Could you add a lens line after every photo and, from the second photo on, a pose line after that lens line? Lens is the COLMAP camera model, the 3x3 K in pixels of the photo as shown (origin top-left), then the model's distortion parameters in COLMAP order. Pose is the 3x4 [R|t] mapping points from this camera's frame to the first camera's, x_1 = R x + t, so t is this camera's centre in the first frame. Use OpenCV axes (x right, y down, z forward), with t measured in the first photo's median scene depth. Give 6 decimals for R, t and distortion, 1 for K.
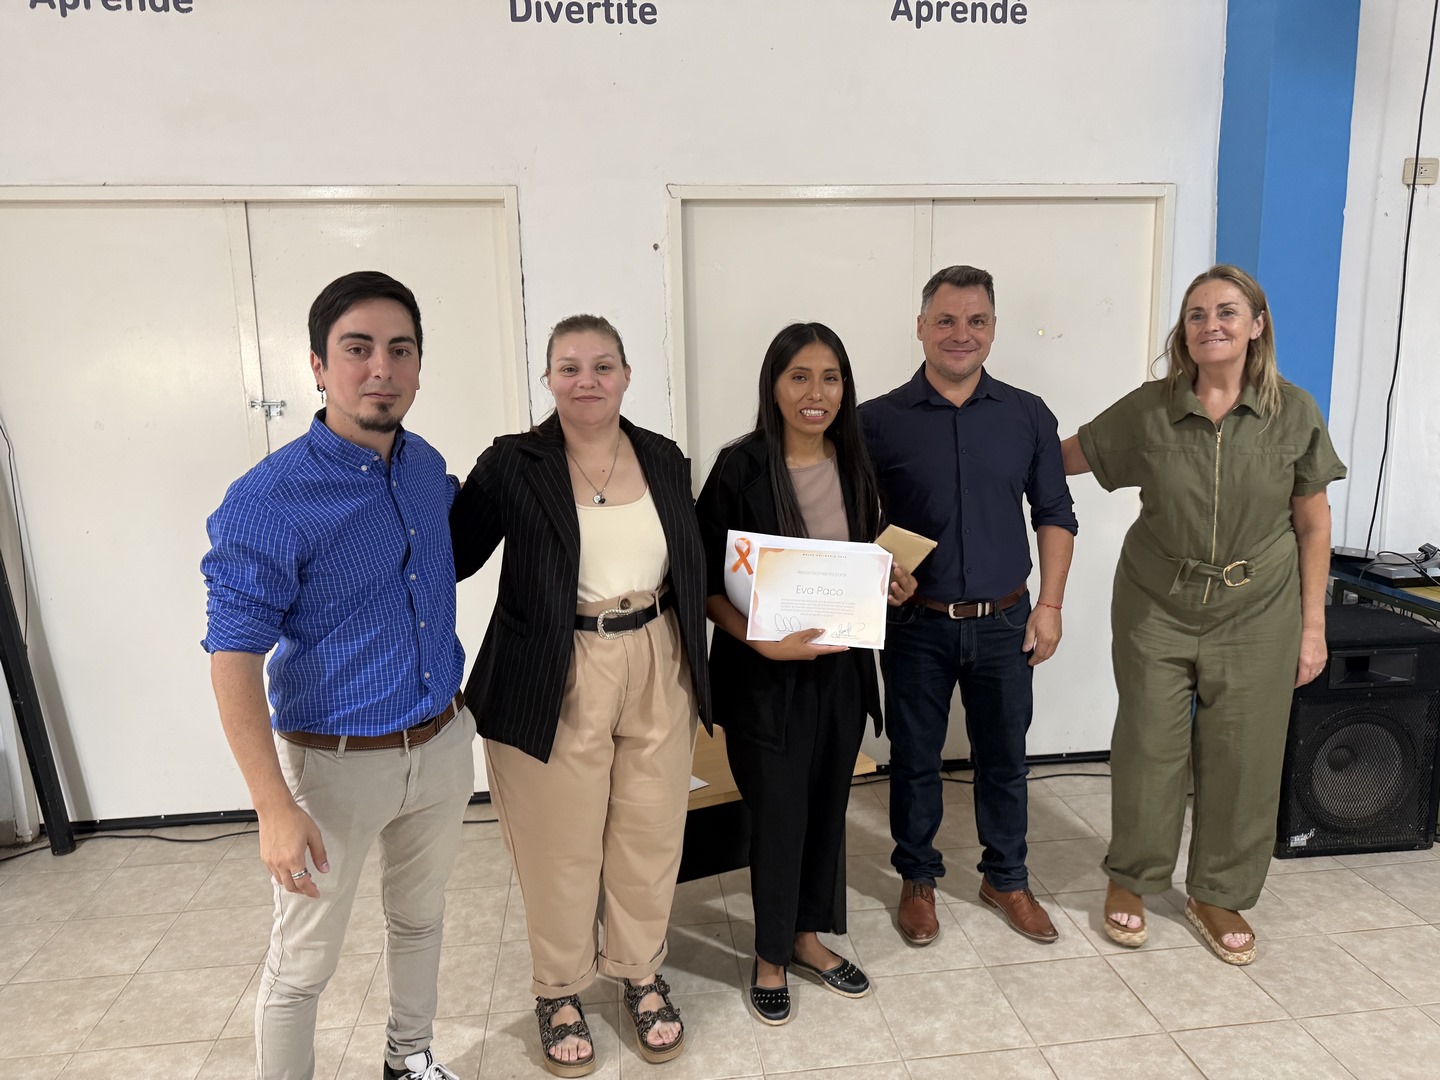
lens RADIAL K [[1002.0, 0, 732.8], [0, 1002.0, 533.7], [0, 0, 1]] dist [0.044634, -0.037541]
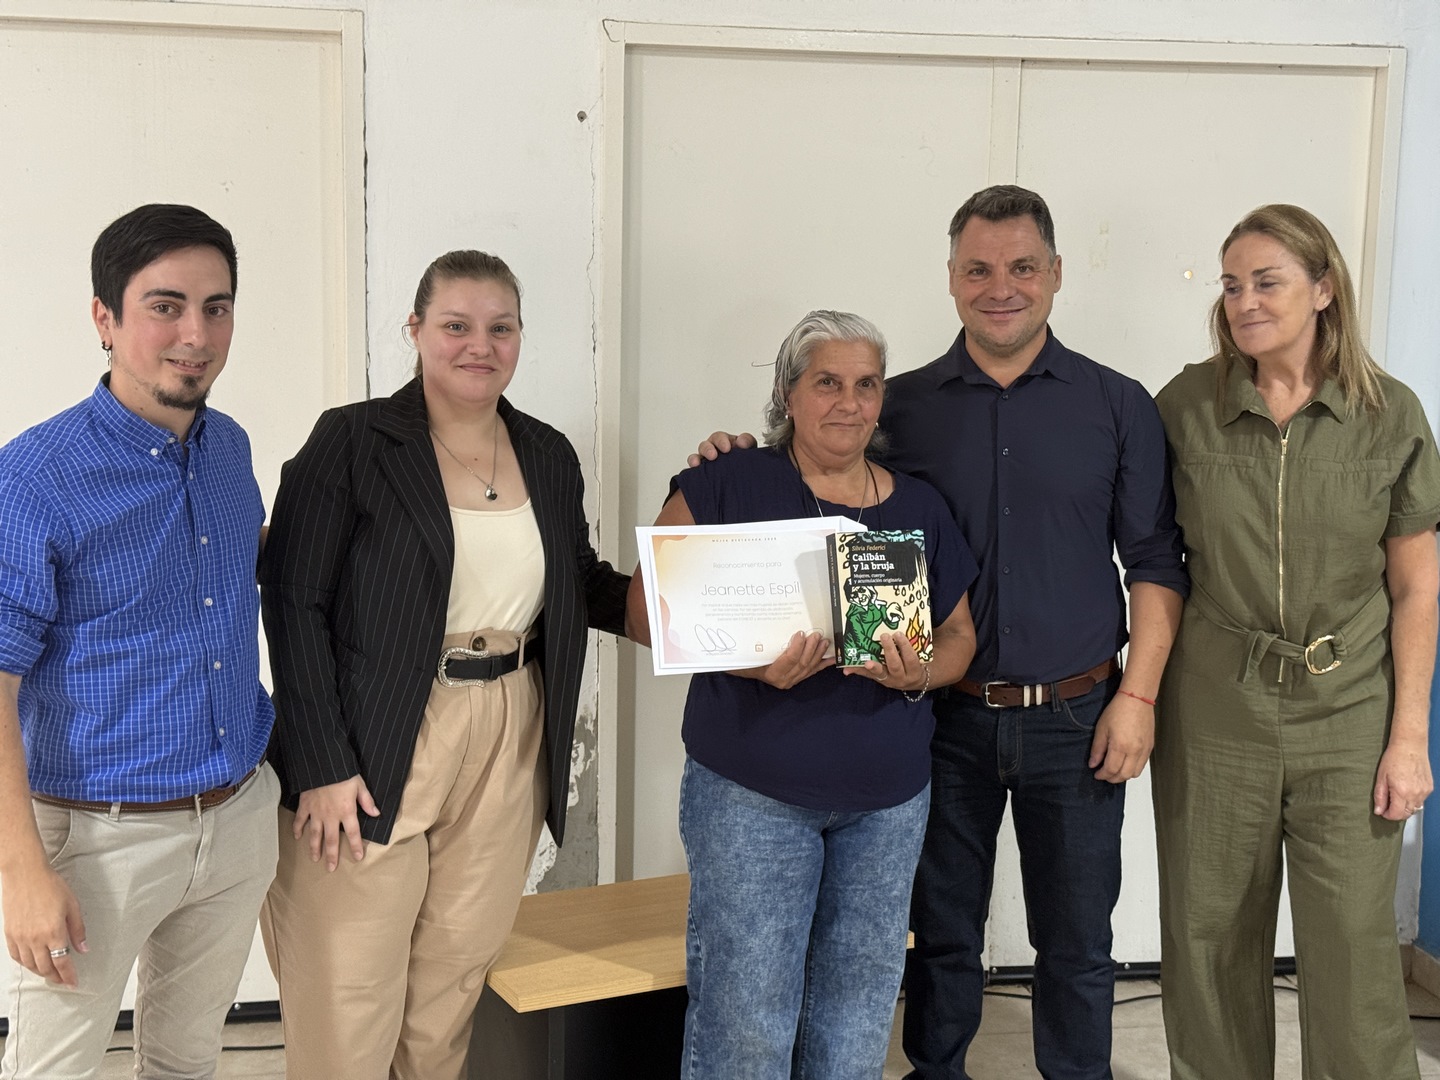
lens RADIAL K [[2027.4, 0, 713.0], [0, 2027.4, 543.2], [0, 0, 1]] dist [0.116457, 0.000000]
pose [[0.999006, 0.033228, -0.029716, 0.106553], [-0.034333, 0.998708, -0.037457, 0.046210], [0.028433, 0.038440, 0.998856, -0.517086]]
